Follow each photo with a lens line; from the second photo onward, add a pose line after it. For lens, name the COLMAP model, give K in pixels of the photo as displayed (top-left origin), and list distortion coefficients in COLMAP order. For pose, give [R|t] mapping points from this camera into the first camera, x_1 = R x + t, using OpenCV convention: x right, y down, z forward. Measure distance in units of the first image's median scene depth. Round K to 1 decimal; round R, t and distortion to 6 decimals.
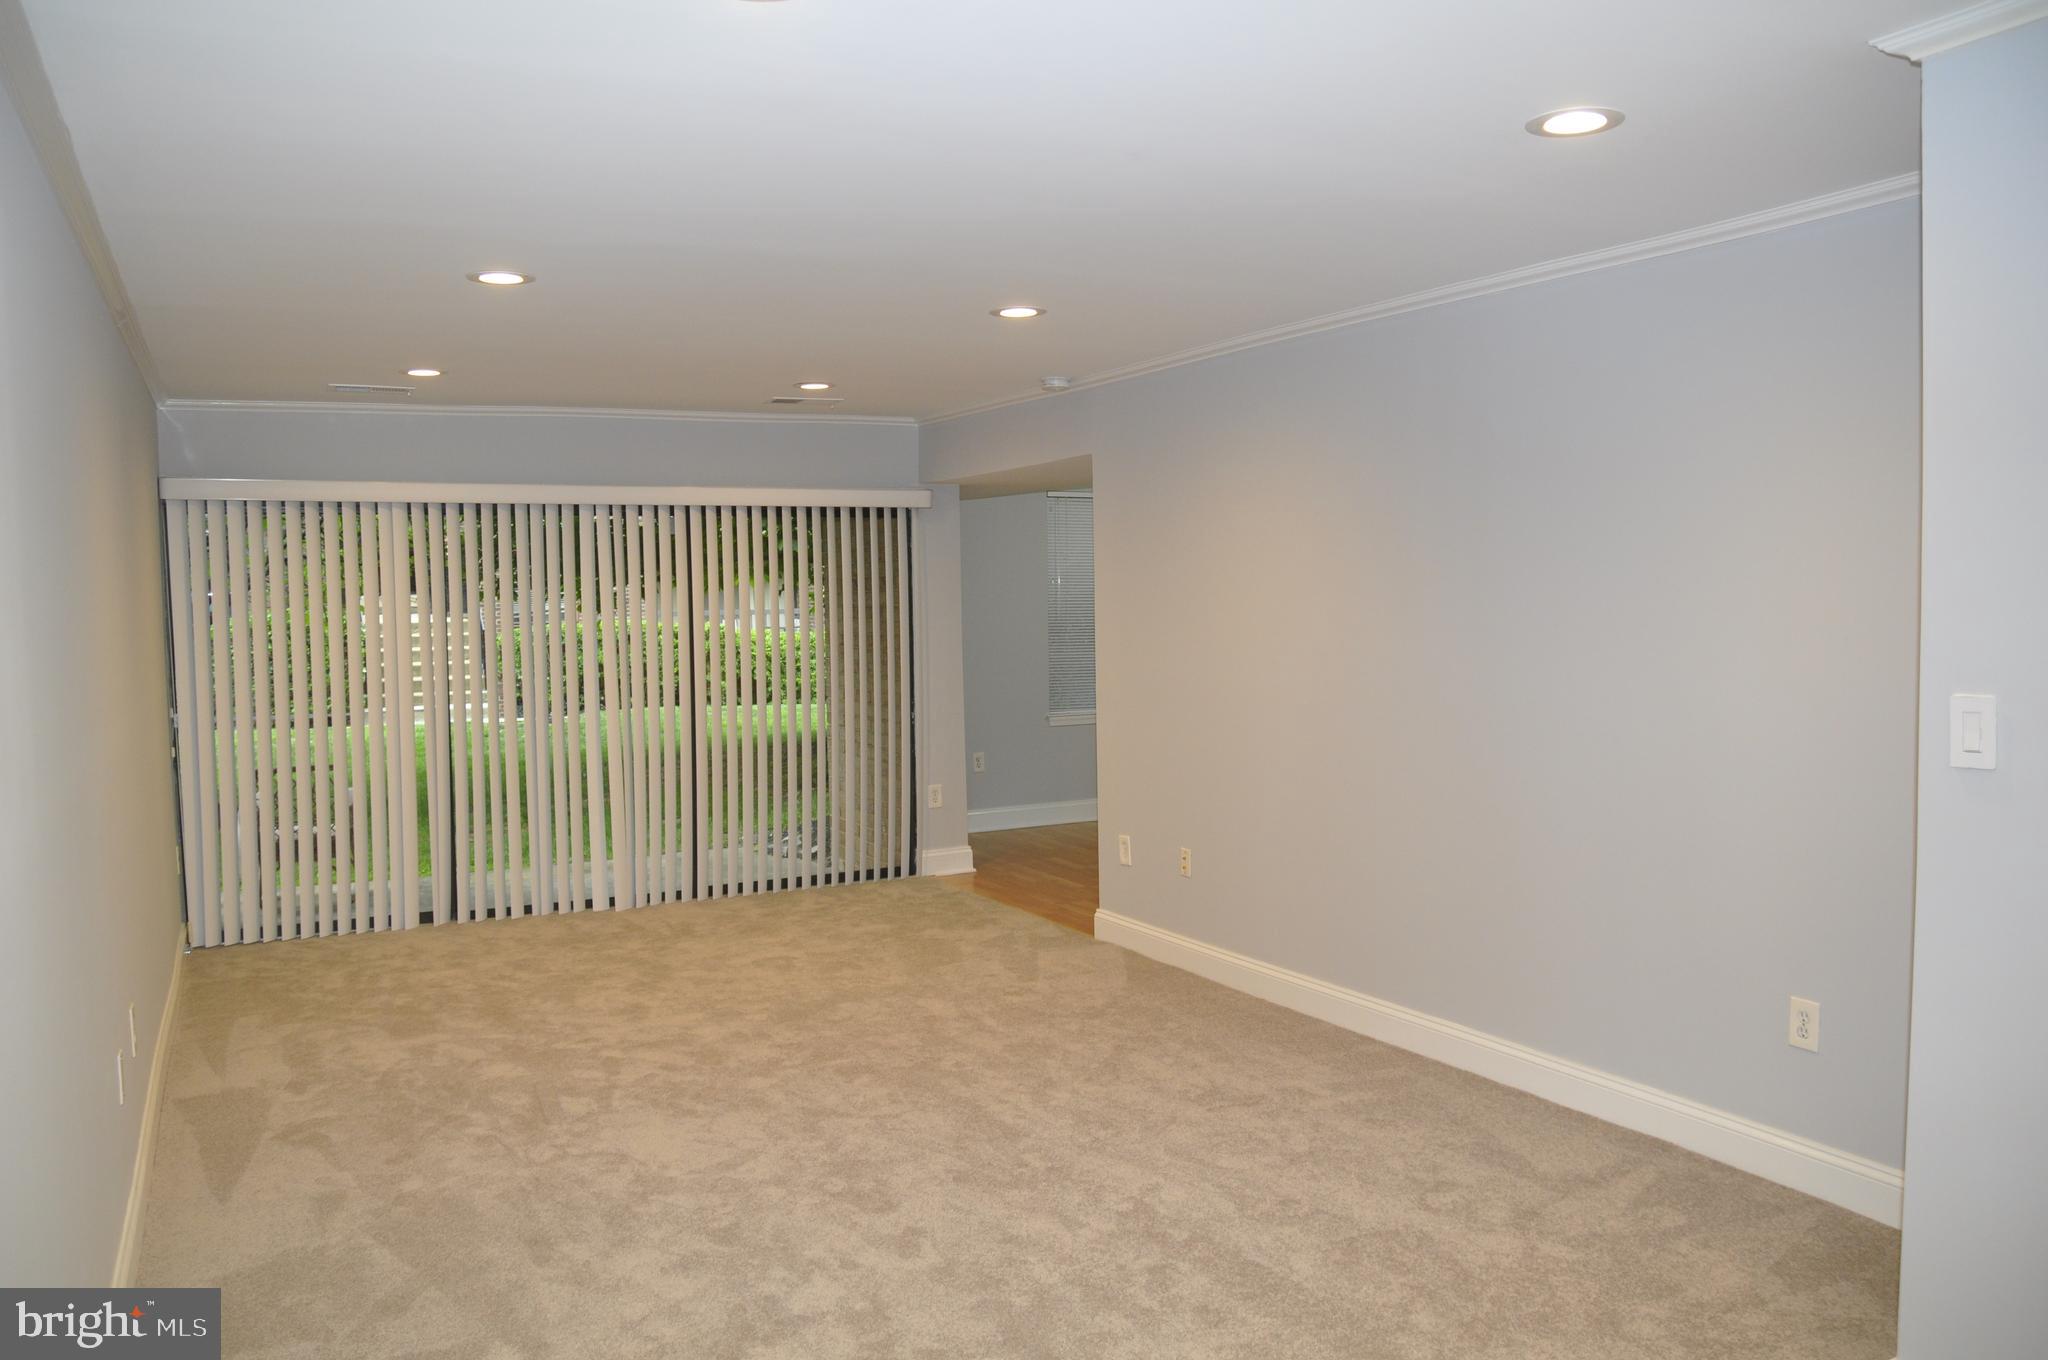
lens RADIAL K [[1522.4, 0, 1023.2], [0, 1522.4, 675.3], [0, 0, 1]] dist [-0.126284, 0.083550]
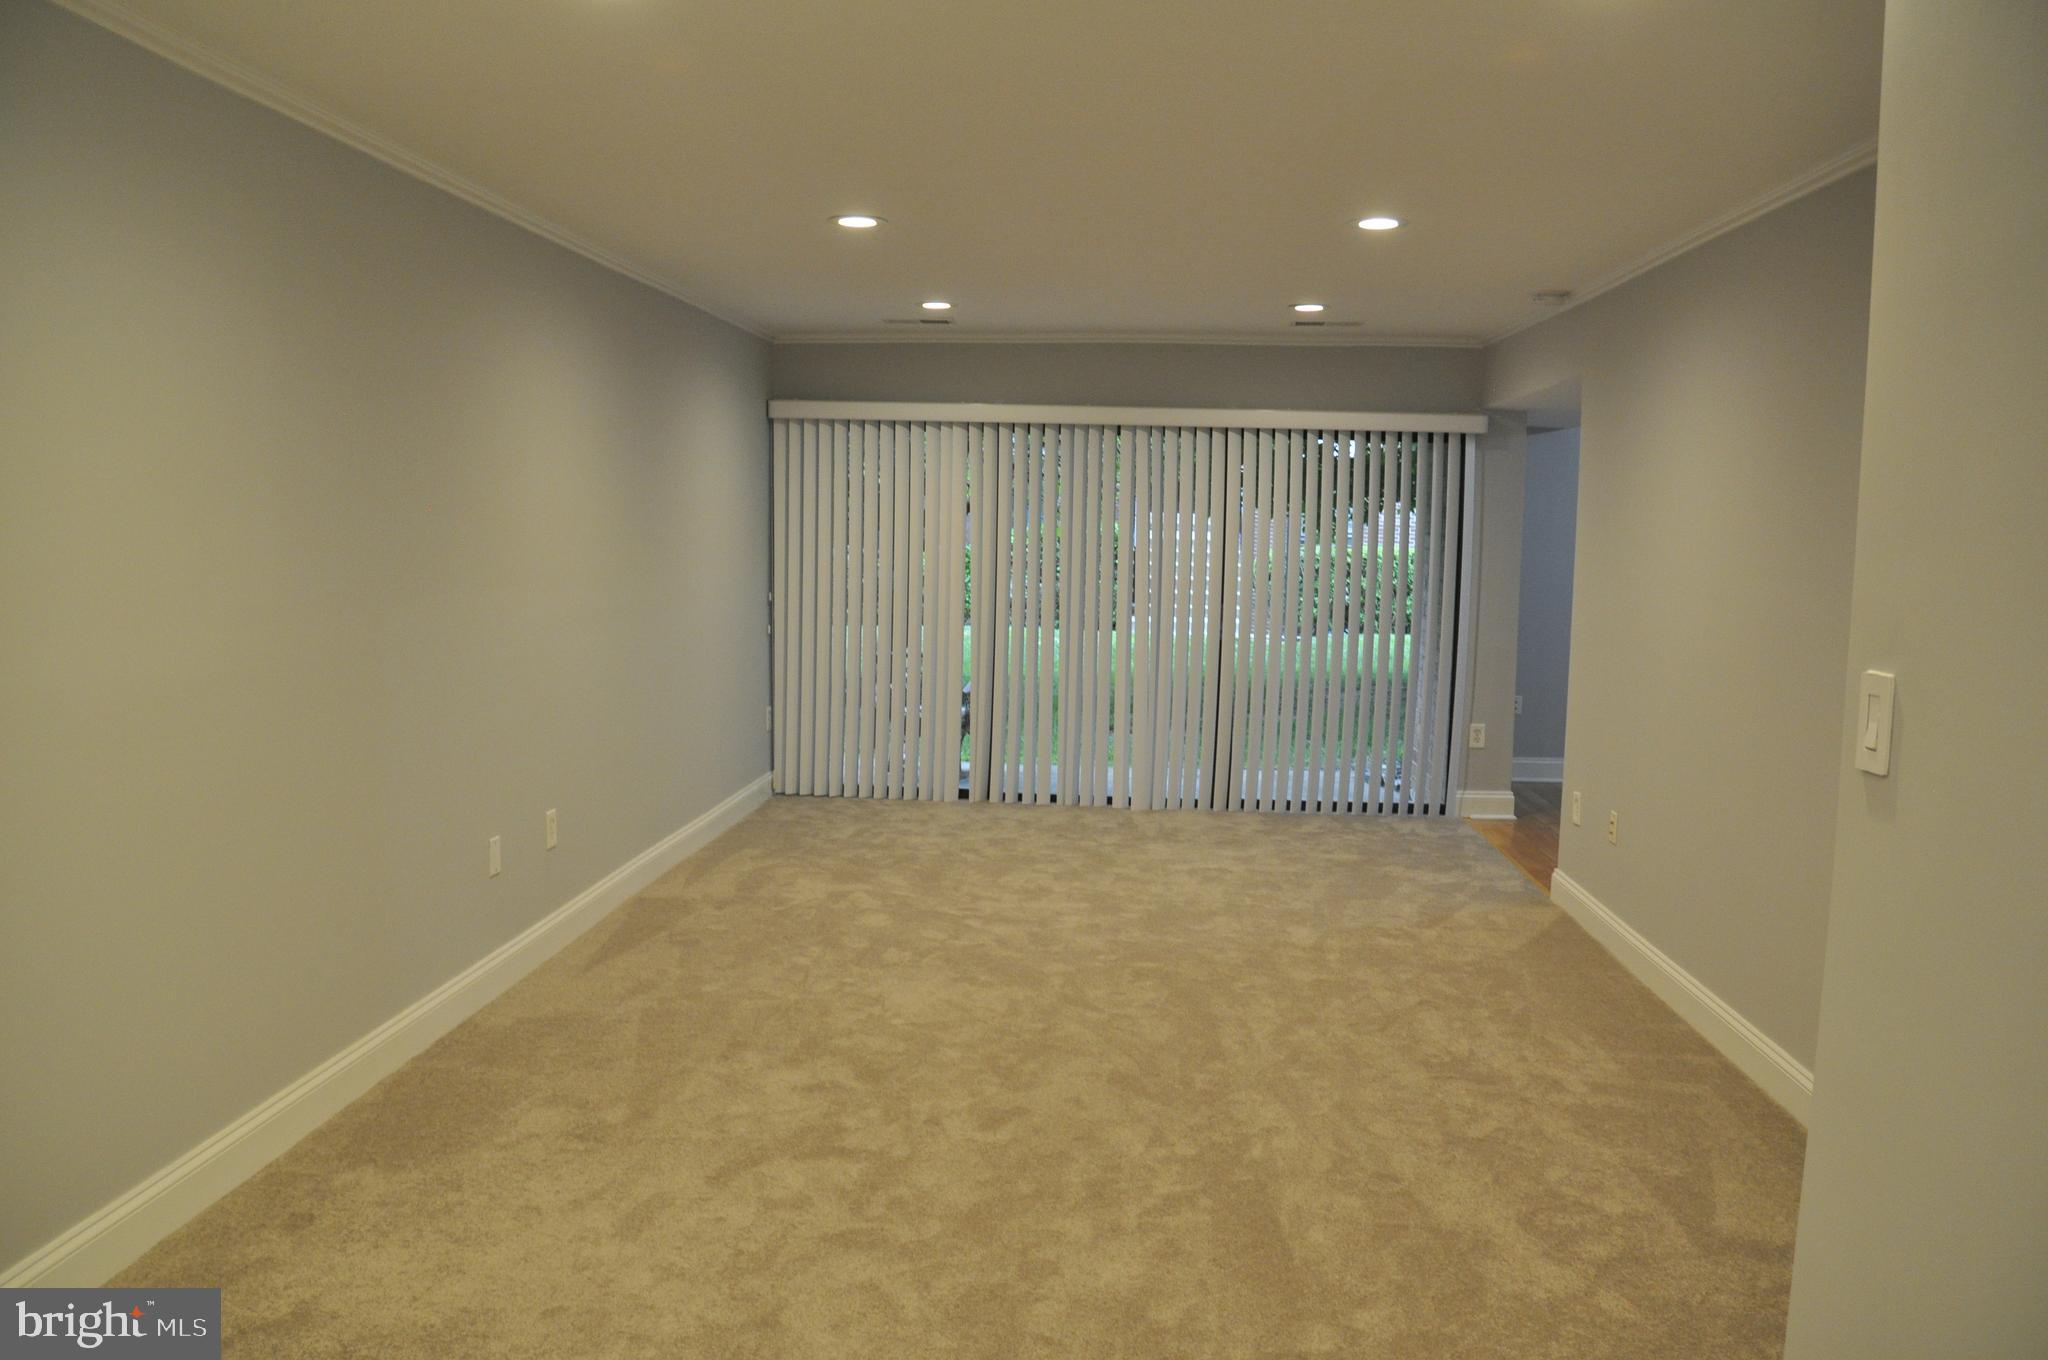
lens RADIAL K [[1522.4, 0, 1015.7], [0, 1522.4, 672.7], [0, 0, 1]] dist [-0.126284, 0.083550]
pose [[0.842889, 0.083425, -0.531581, 0.328145], [-0.060423, 0.996334, 0.060555, -0.000029], [0.534684, -0.018922, 0.844840, 0.077235]]
